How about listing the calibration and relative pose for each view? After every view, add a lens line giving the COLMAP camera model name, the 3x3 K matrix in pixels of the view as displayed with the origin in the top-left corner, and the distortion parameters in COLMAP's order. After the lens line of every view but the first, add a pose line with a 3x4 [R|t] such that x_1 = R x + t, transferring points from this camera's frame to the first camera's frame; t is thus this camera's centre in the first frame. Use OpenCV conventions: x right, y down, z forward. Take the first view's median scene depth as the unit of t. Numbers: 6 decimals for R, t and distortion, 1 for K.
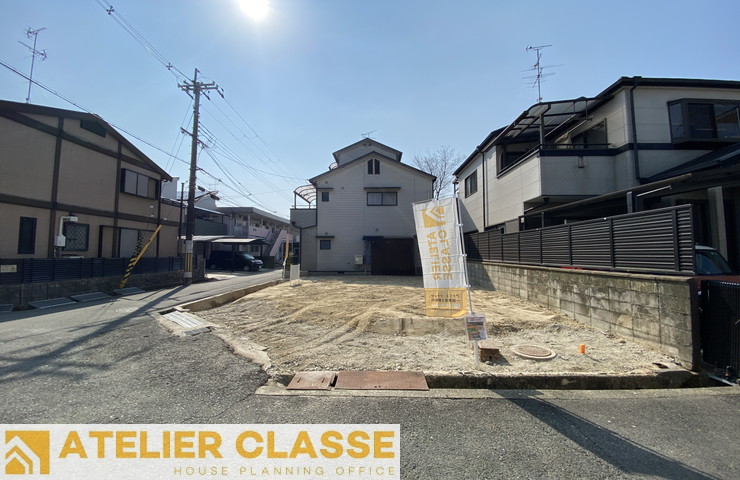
lens RADIAL K [[300.0, 0, 370.5], [0, 300.0, 233.3], [0, 0, 1]] dist [0.021639, -0.022893]
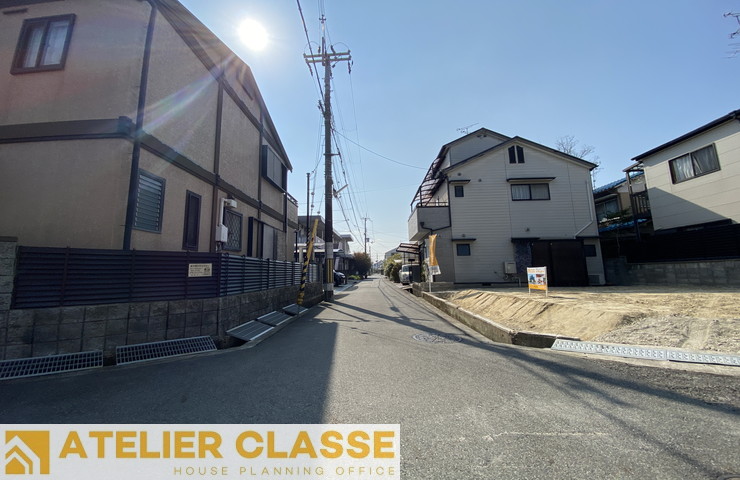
lens RADIAL K [[297.2, 0, 363.7], [0, 297.2, 229.5], [0, 0, 1]] dist [0.017523, -0.022043]
pose [[0.999855, -0.017032, -0.000181, -0.722990], [0.016967, 0.996854, -0.077427, 0.073037], [0.001499, 0.077413, 0.996998, 0.335941]]
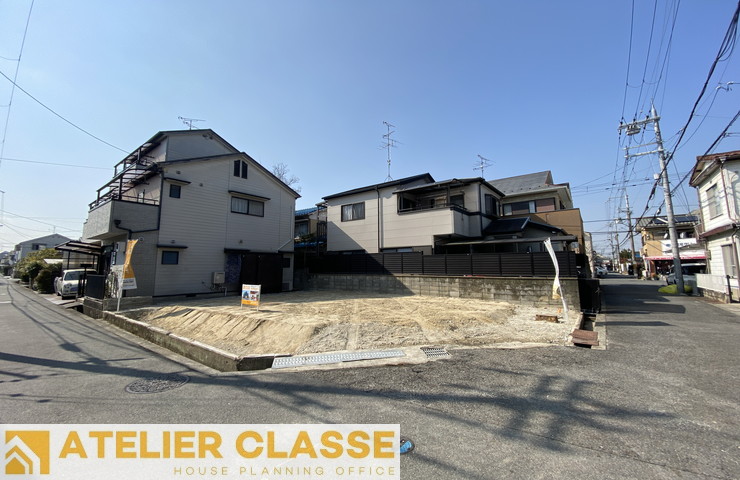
lens RADIAL K [[300.0, 0, 372.5], [0, 300.0, 228.4], [0, 0, 1]] dist [0.022589, -0.022527]
pose [[0.577619, 0.106104, 0.809381, -0.798012], [-0.052029, 0.994286, -0.093212, 0.019186], [-0.814647, 0.011730, 0.579839, 0.323295]]
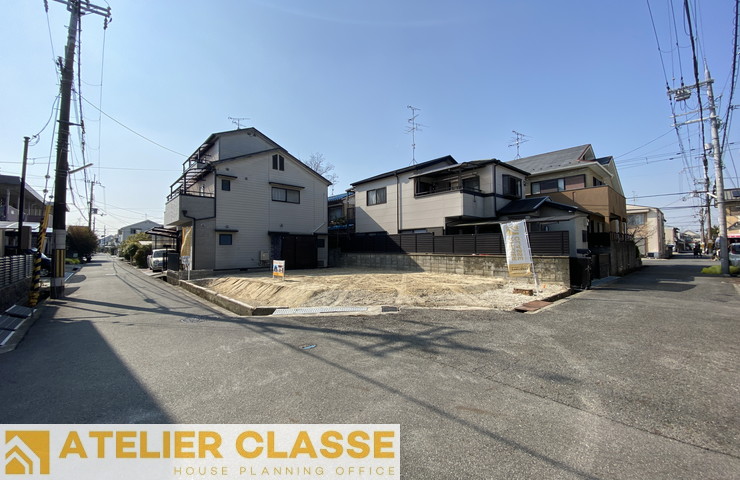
lens RADIAL K [[301.0, 0, 372.5], [0, 301.0, 236.4], [0, 0, 1]] dist [0.036103, -0.030717]
pose [[0.716021, 0.025106, 0.697627, -0.807932], [-0.043011, 0.999041, 0.008192, 0.005980], [-0.696752, -0.035871, 0.716414, 0.082427]]
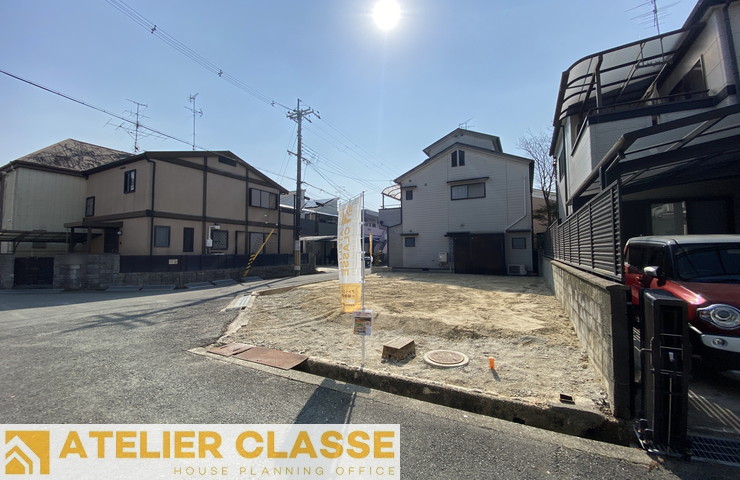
lens RADIAL K [[299.8, 0, 368.4], [0, 299.8, 235.3], [0, 0, 1]] dist [0.028235, -0.033776]
pose [[0.892896, -0.027116, -0.449445, 0.312718], [0.034399, 0.999376, 0.008045, 0.003844], [0.448946, -0.022643, 0.893272, 0.041161]]
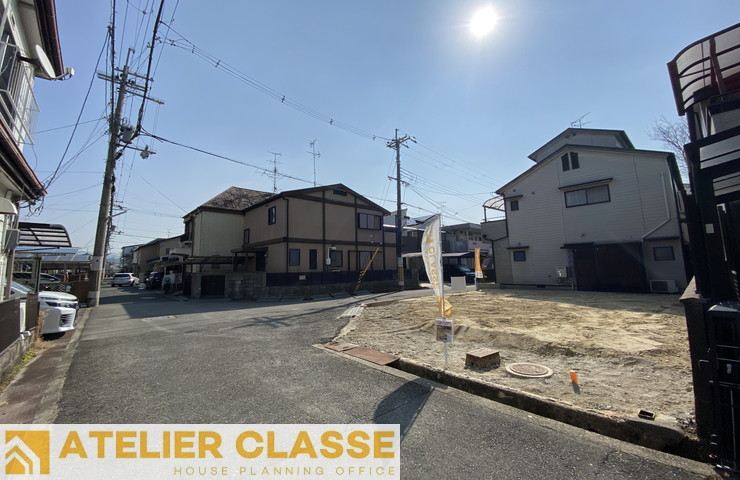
lens RADIAL K [[297.2, 0, 363.7], [0, 297.2, 229.5], [0, 0, 1]] dist [0.017523, -0.022043]
pose [[0.667820, -0.109347, -0.736247, 0.386860], [0.070036, 0.993993, -0.084101, 0.000622], [0.741021, 0.004601, 0.671466, 0.000365]]
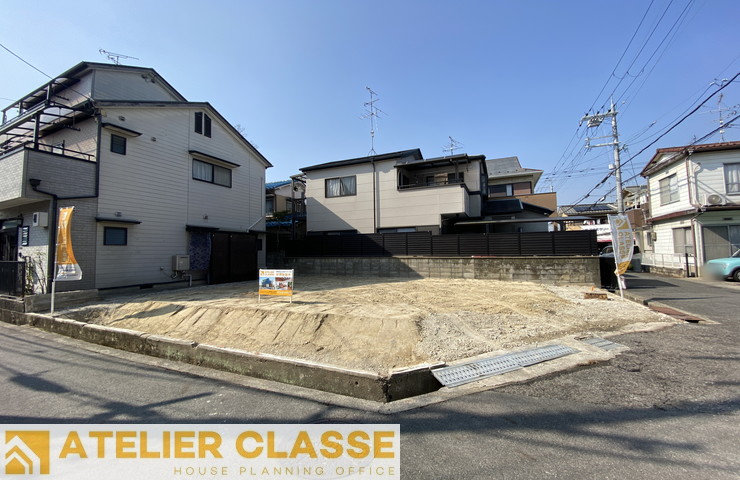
lens RADIAL K [[300.0, 0, 370.5], [0, 300.0, 233.3], [0, 0, 1]] dist [0.021639, -0.022893]
pose [[0.367424, 0.055561, 0.928392, -0.817155], [-0.050640, 0.997928, -0.039681, 0.055153], [-0.928674, -0.032434, 0.369477, 0.683014]]
